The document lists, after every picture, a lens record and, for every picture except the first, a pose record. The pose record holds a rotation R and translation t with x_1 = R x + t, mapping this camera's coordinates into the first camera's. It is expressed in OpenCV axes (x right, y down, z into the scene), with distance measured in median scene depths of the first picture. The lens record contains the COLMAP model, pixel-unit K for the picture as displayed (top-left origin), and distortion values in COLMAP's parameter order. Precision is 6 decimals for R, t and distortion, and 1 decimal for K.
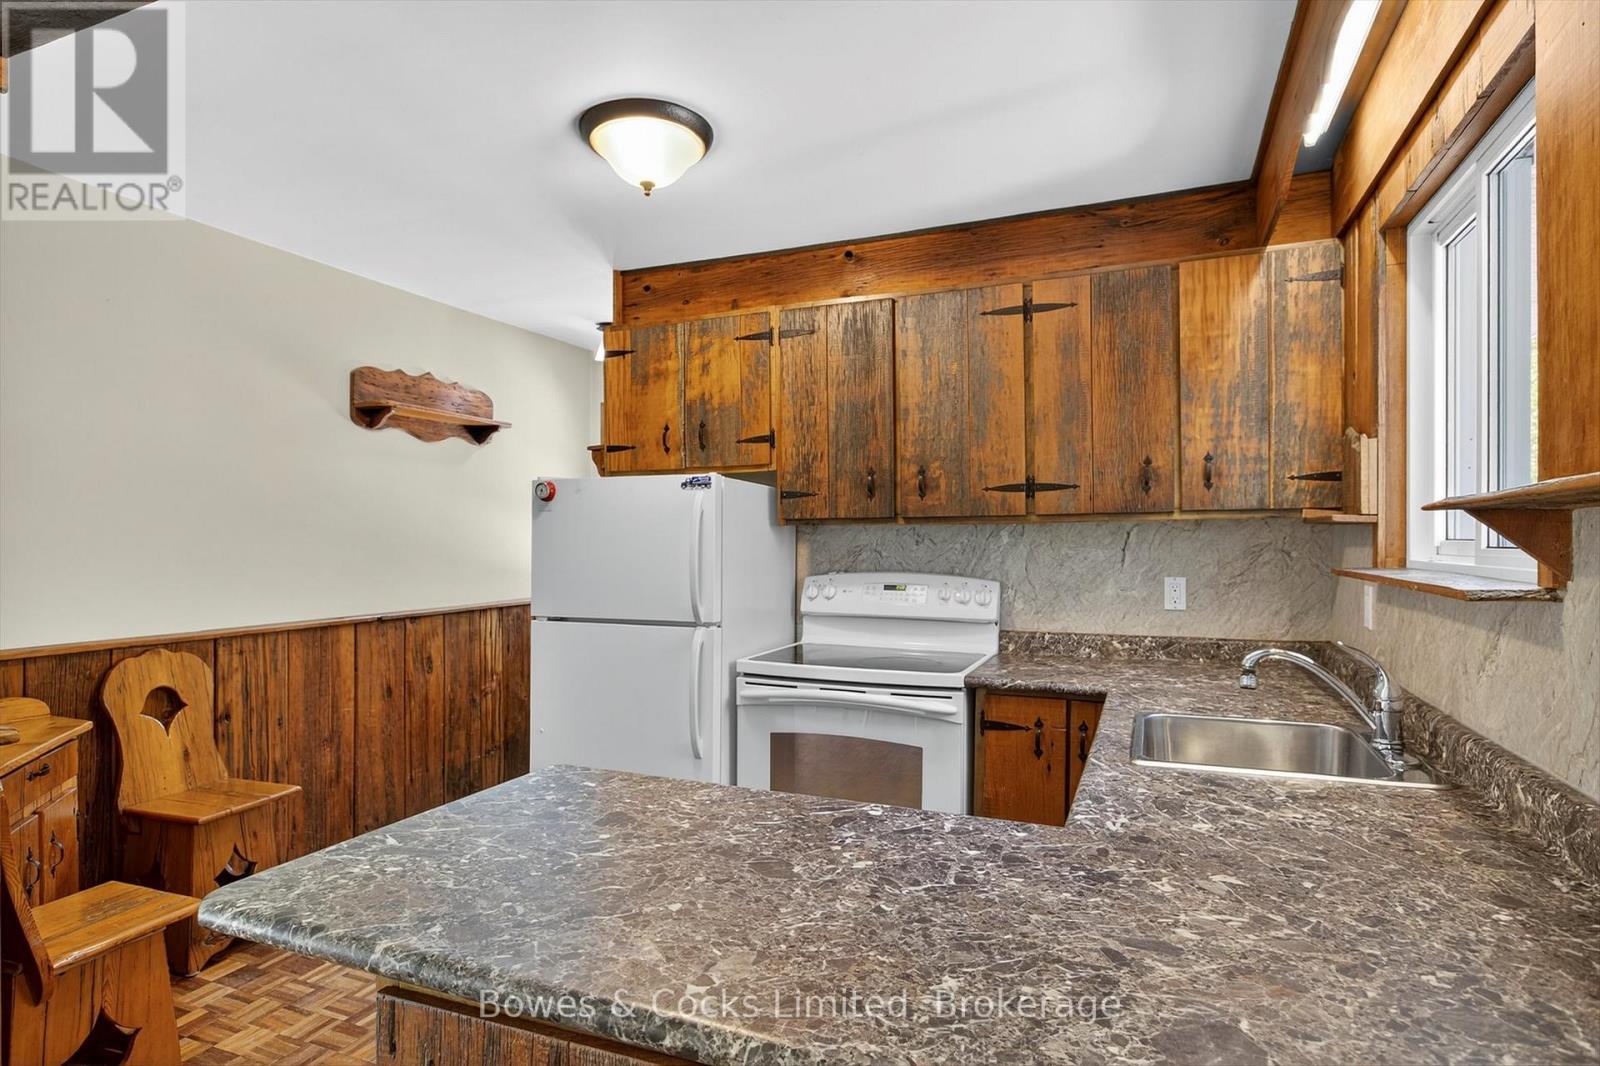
lens RADIAL K [[873.5, 0, 798.7], [0, 873.5, 542.7], [0, 0, 1]] dist [-0.015952, 0.005340]
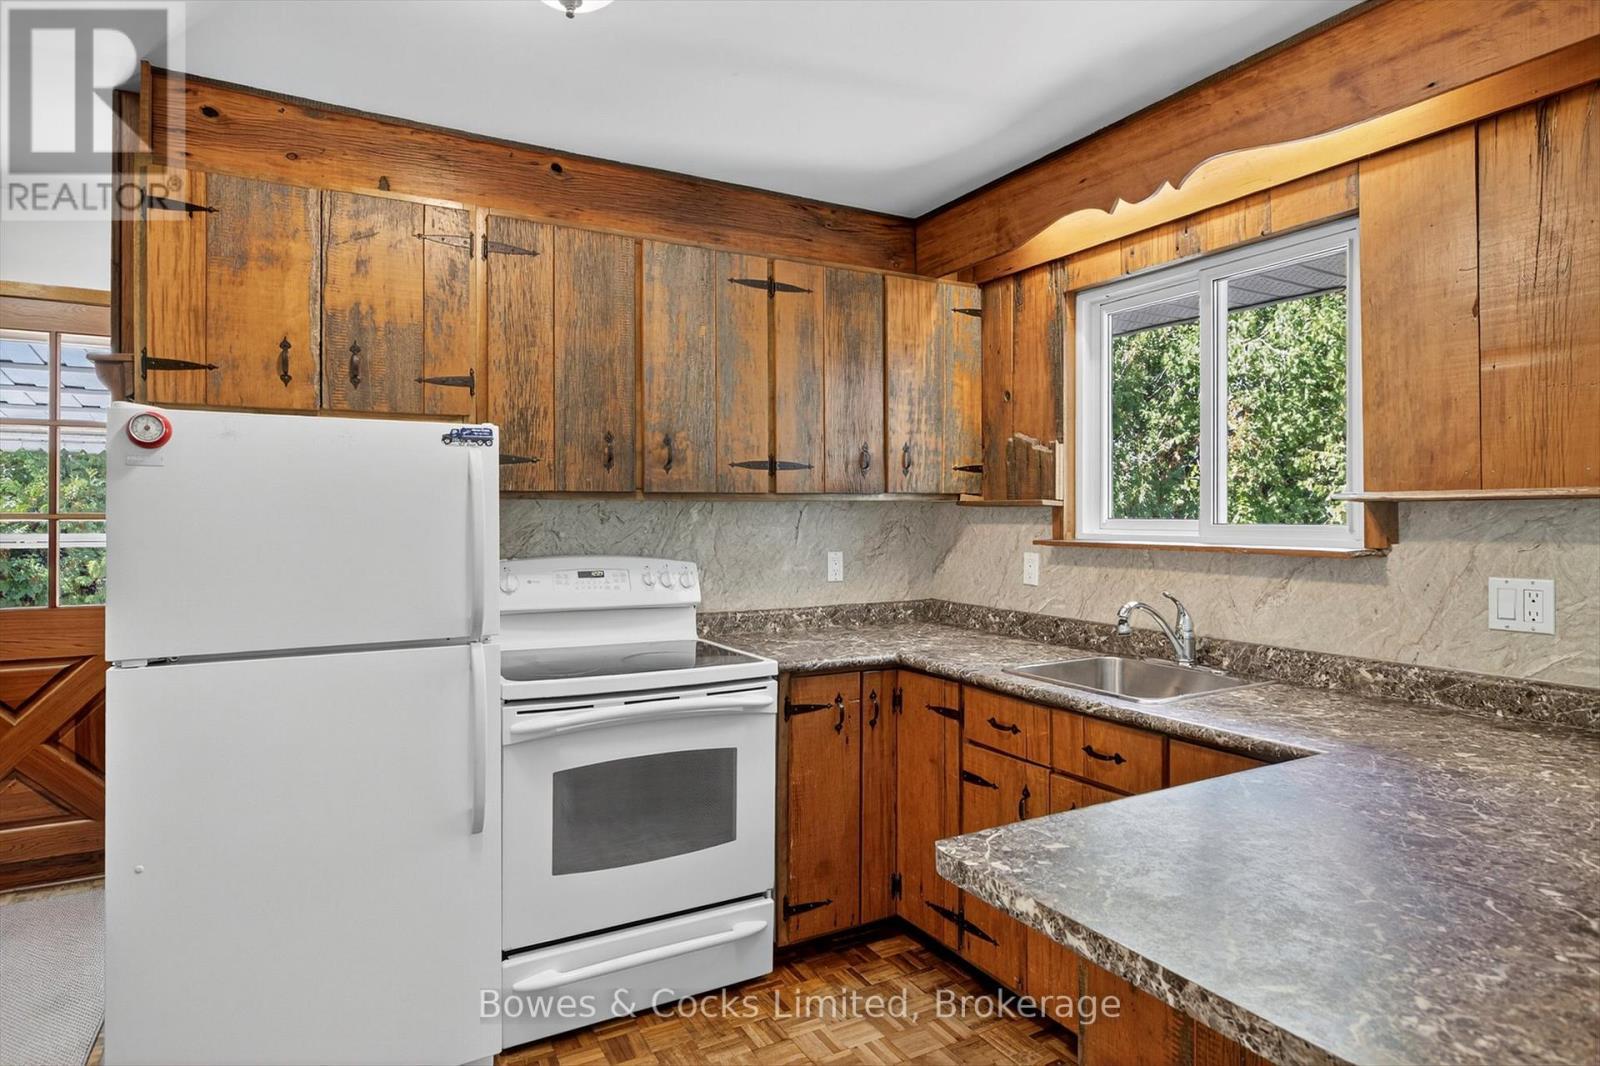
lens RADIAL K [[873.5, 0, 789.4], [0, 873.5, 511.3], [0, 0, 1]] dist [-0.015952, 0.005340]
pose [[0.618967, 0.006184, 0.785393, -0.500776], [0.000642, 0.999965, -0.008379, -0.002907], [-0.785417, 0.005691, 0.618941, 0.368298]]
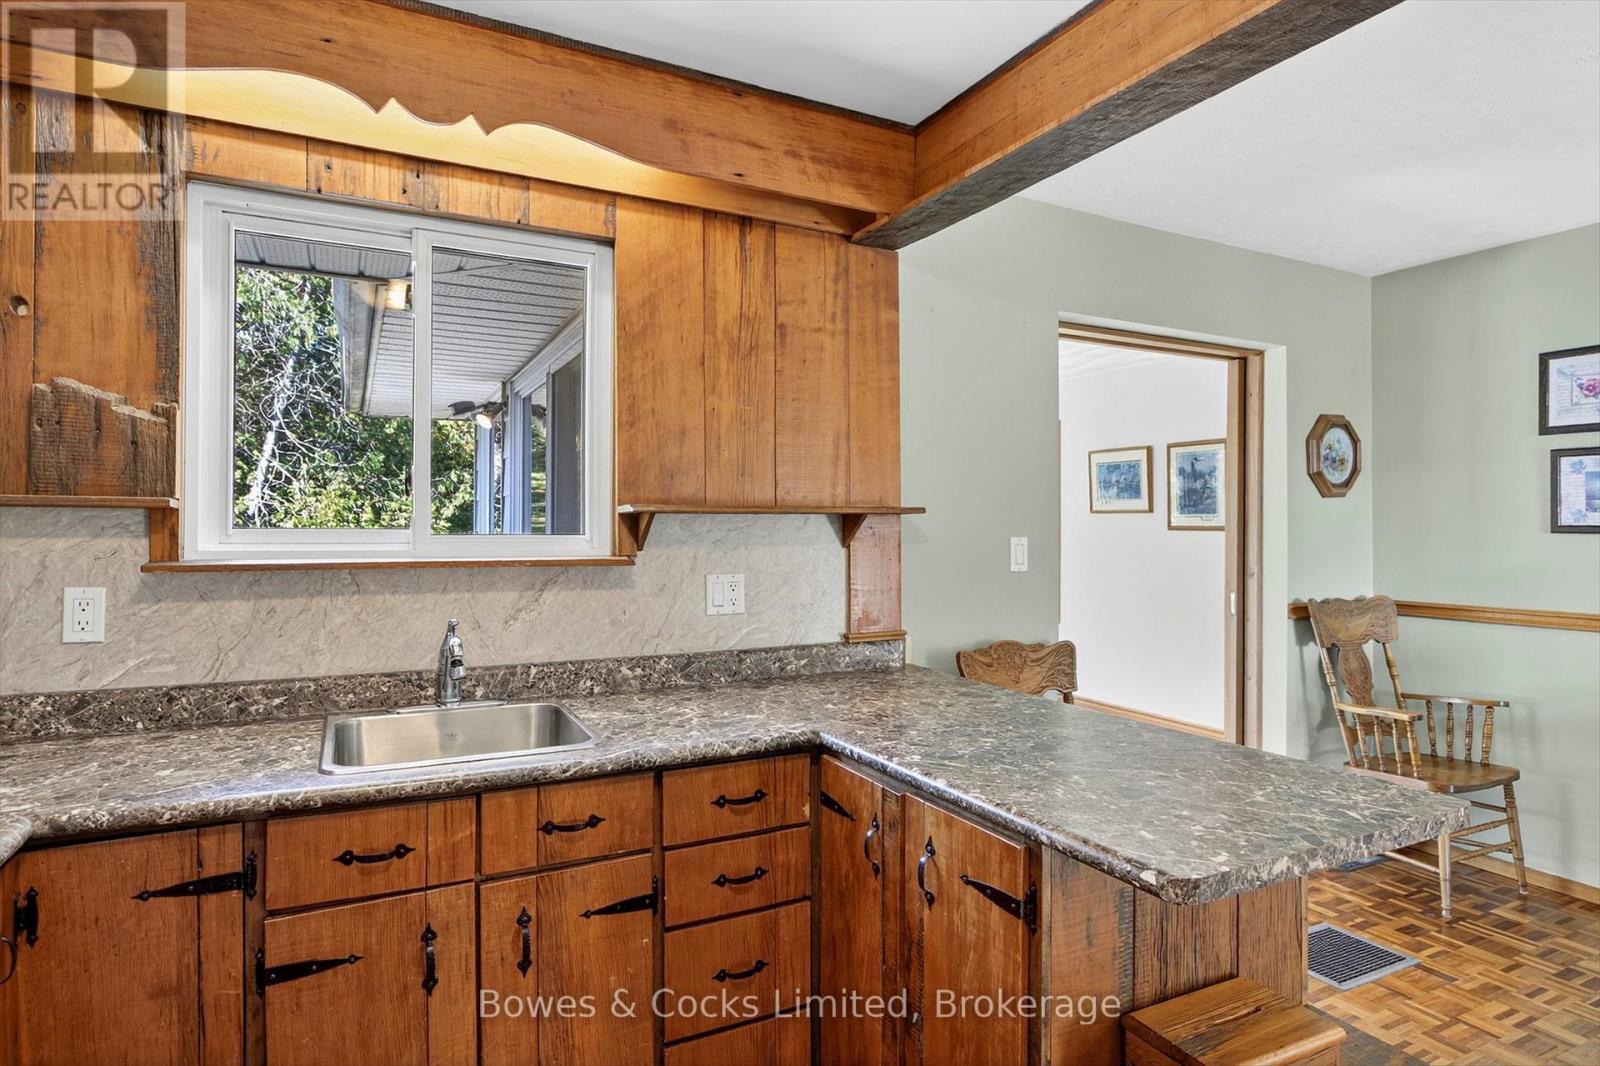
lens RADIAL K [[873.5, 0, 803.6], [0, 873.5, 527.5], [0, 0, 1]] dist [-0.015952, 0.005340]
pose [[-0.762106, -0.003259, 0.647444, -0.268108], [-0.001439, 0.999993, 0.003339, -0.006206], [-0.647450, 0.001613, -0.762106, 0.940048]]
